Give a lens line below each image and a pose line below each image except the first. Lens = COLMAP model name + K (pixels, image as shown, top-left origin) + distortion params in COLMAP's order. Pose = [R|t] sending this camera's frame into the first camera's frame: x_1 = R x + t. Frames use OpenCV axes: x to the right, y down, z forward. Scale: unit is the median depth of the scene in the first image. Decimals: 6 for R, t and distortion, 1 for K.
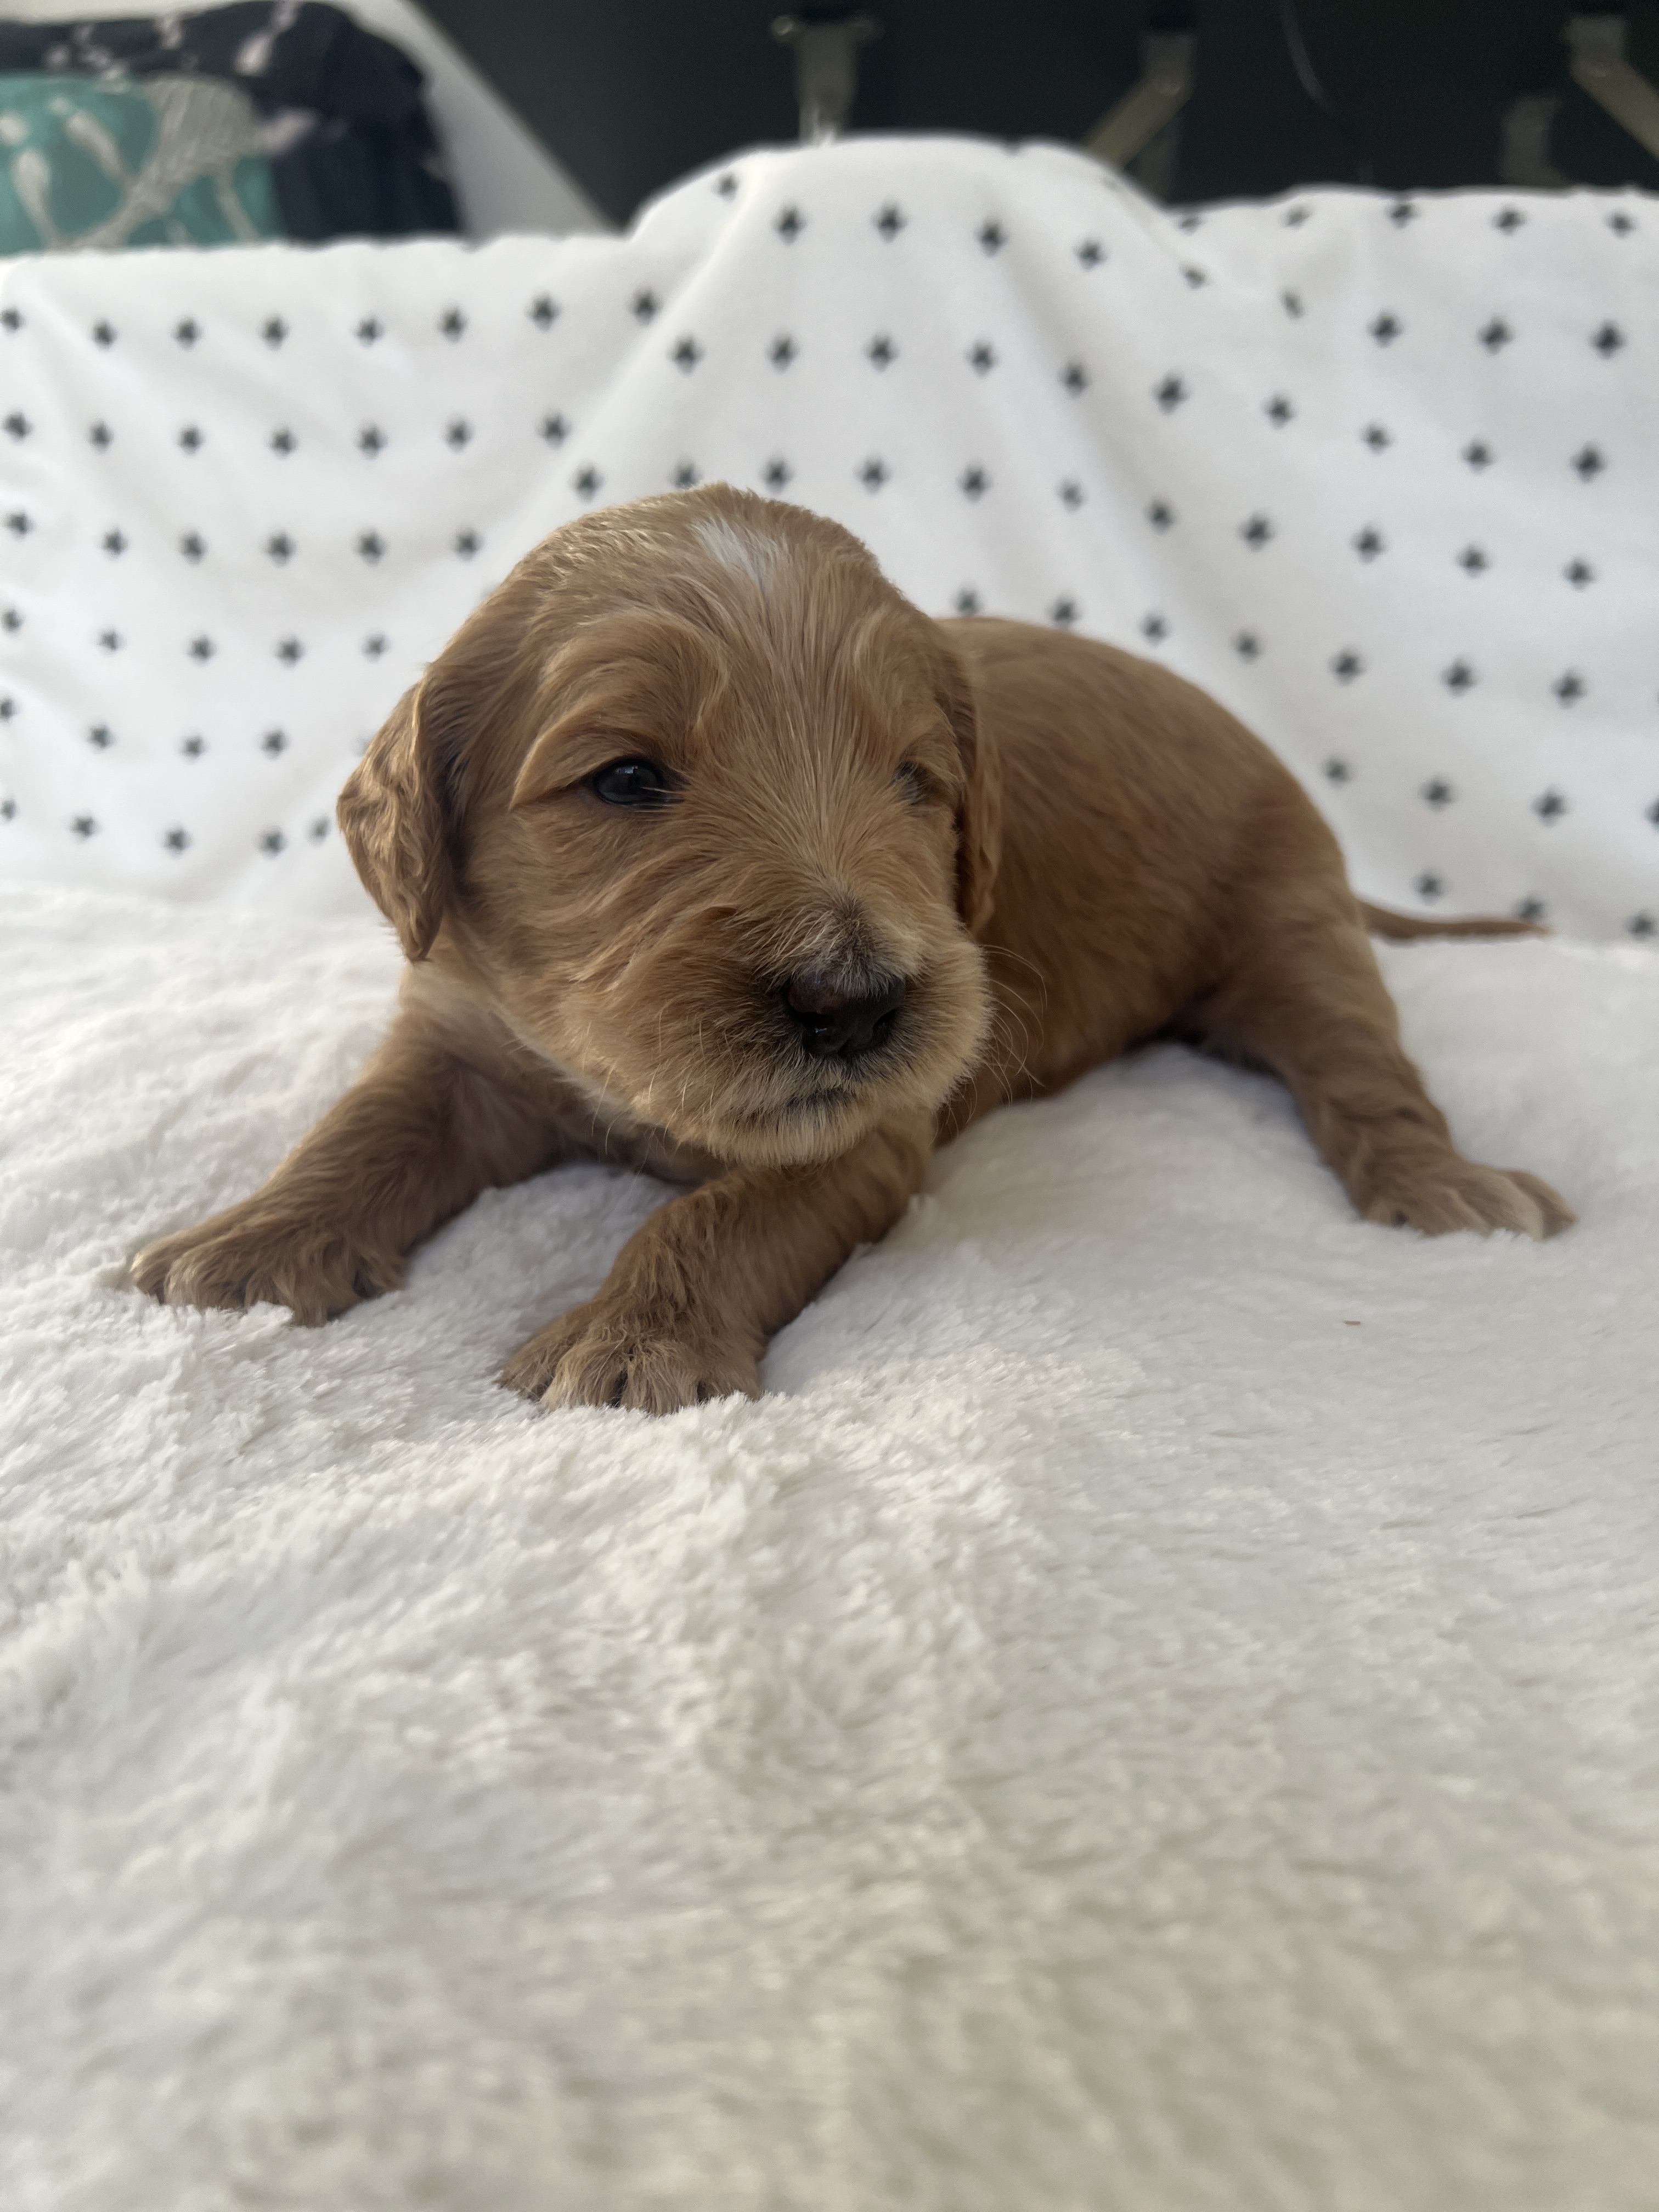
lens RADIAL K [[1651.4, 0, 813.6], [0, 1651.4, 1110.9], [0, 0, 1]] dist [-0.013009, -0.000037]
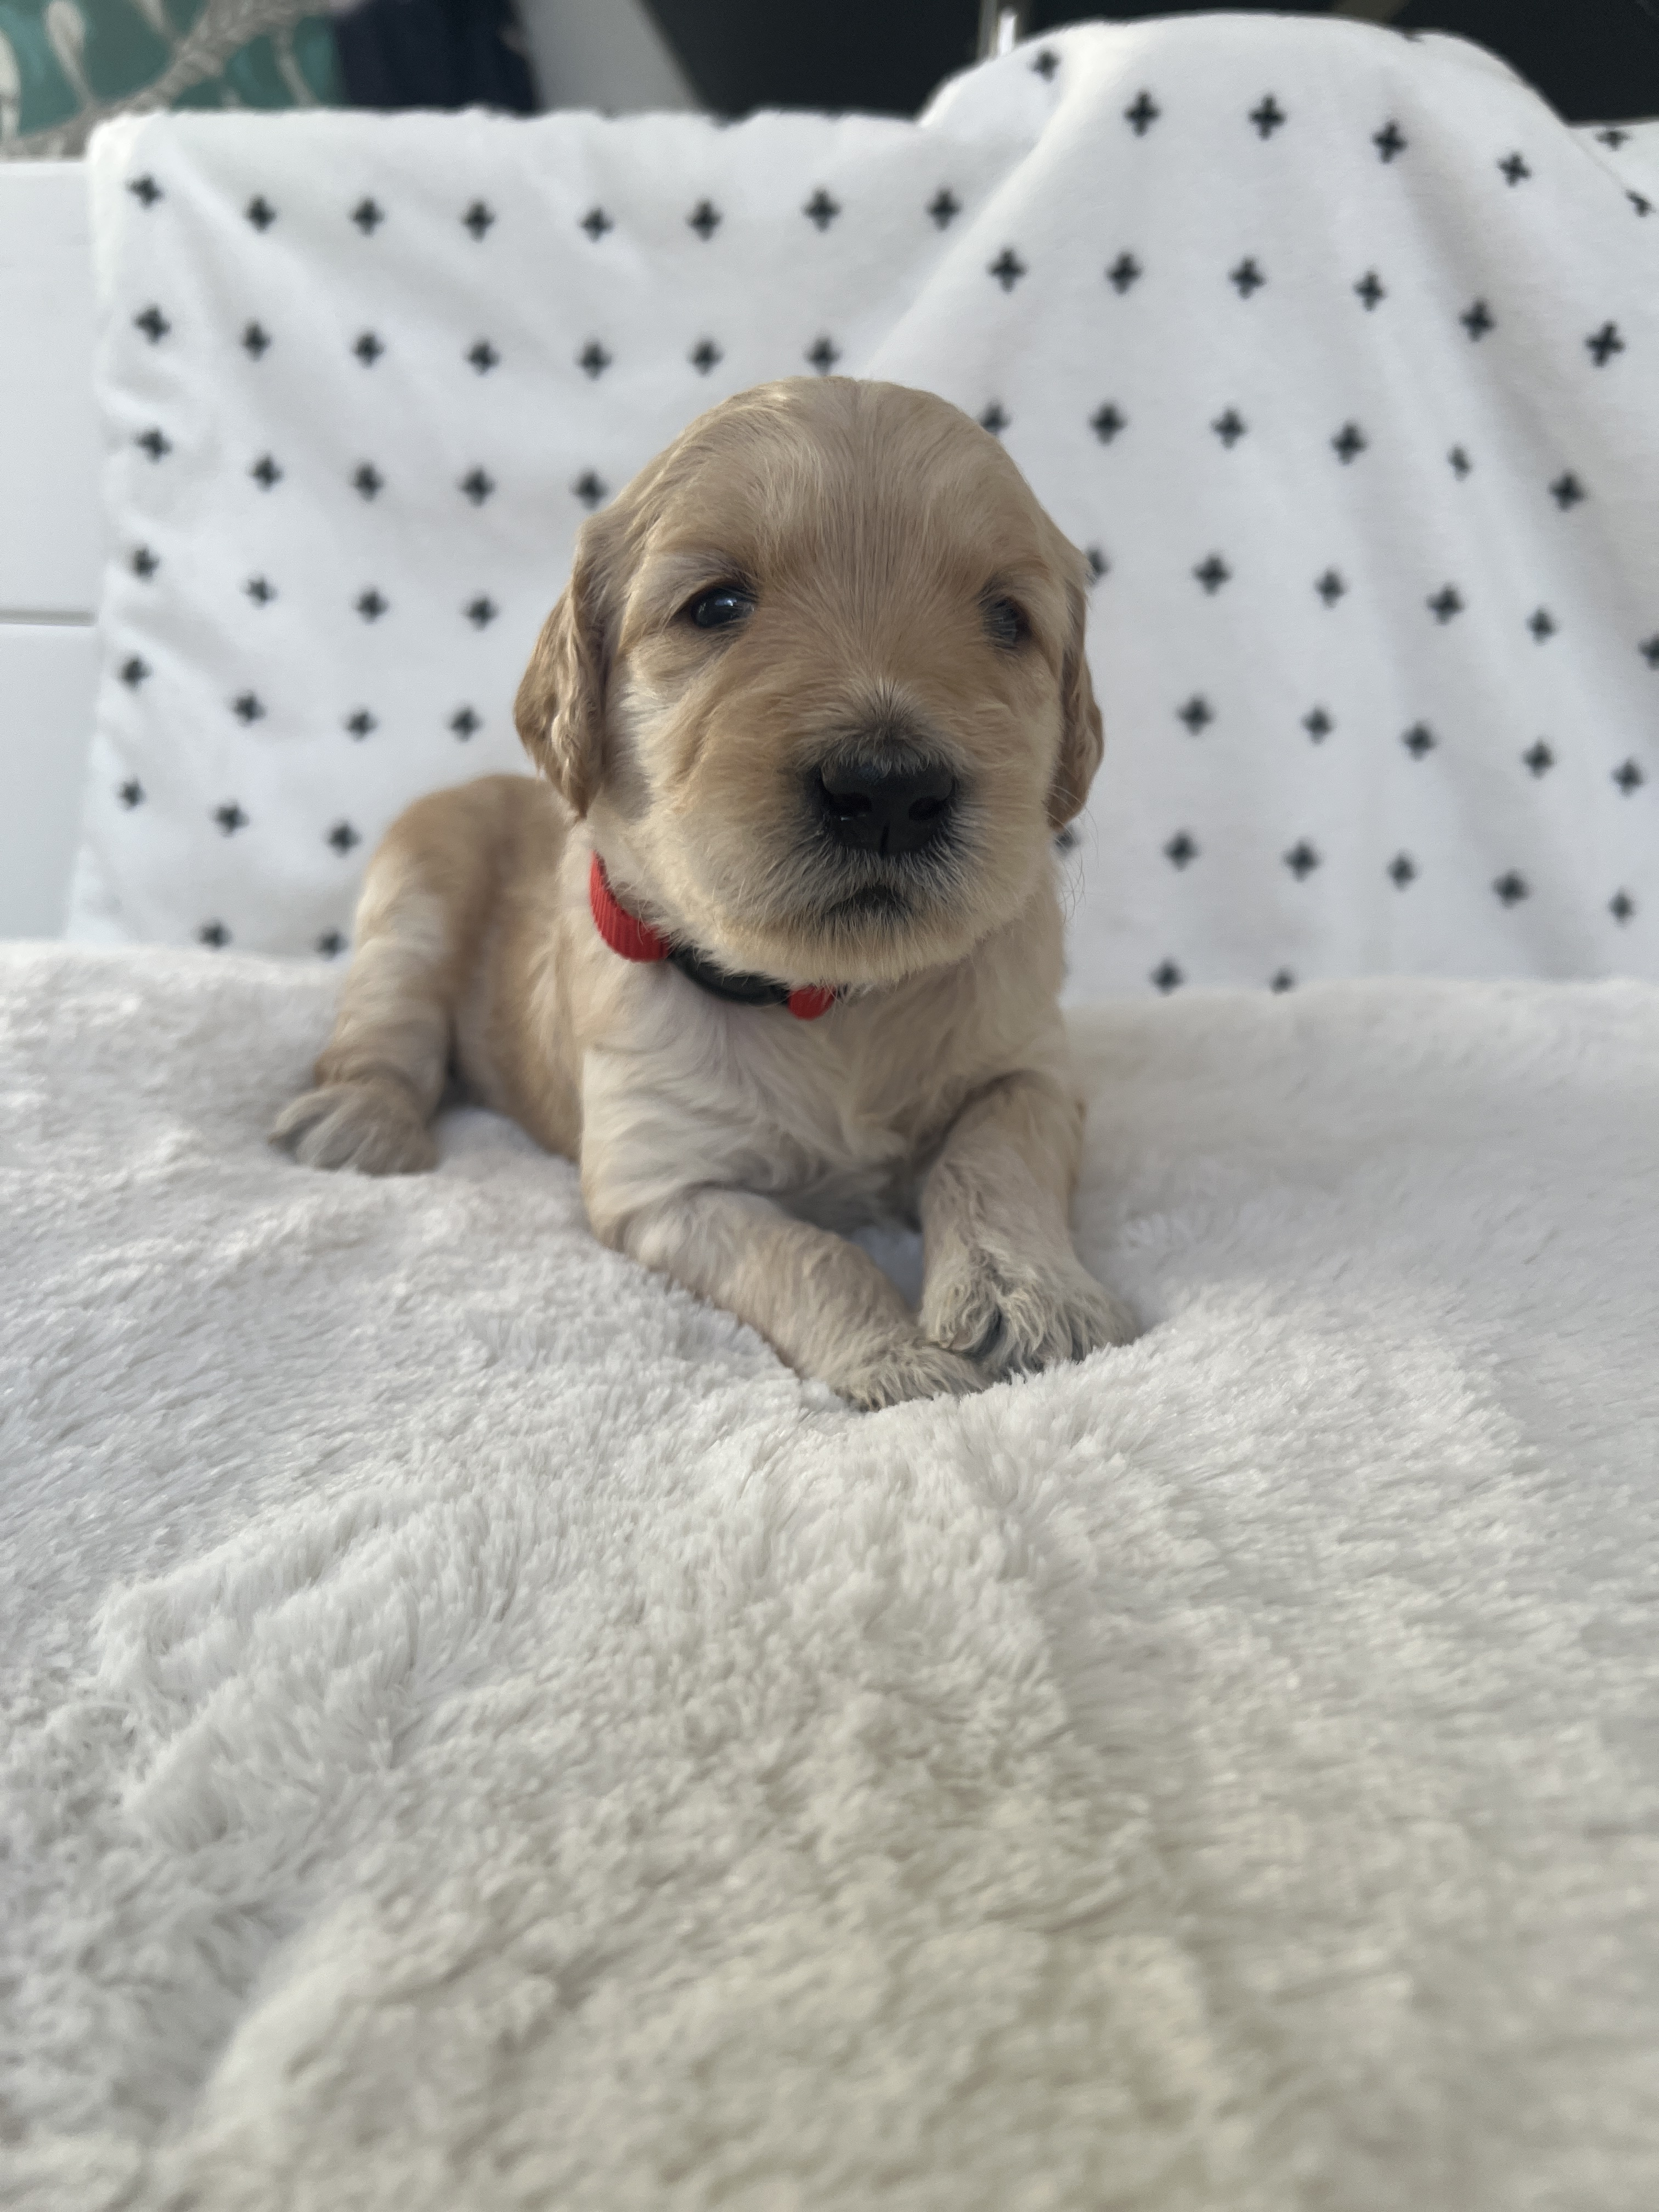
lens RADIAL K [[1651.4, 0, 828.6], [0, 1651.4, 1101.6], [0, 0, 1]] dist [-0.013009, -0.000037]
pose [[0.998832, 0.019126, 0.044365, -0.179668], [-0.020859, 0.999024, 0.038933, -0.069852], [-0.043577, -0.039813, 0.998256, 0.156289]]
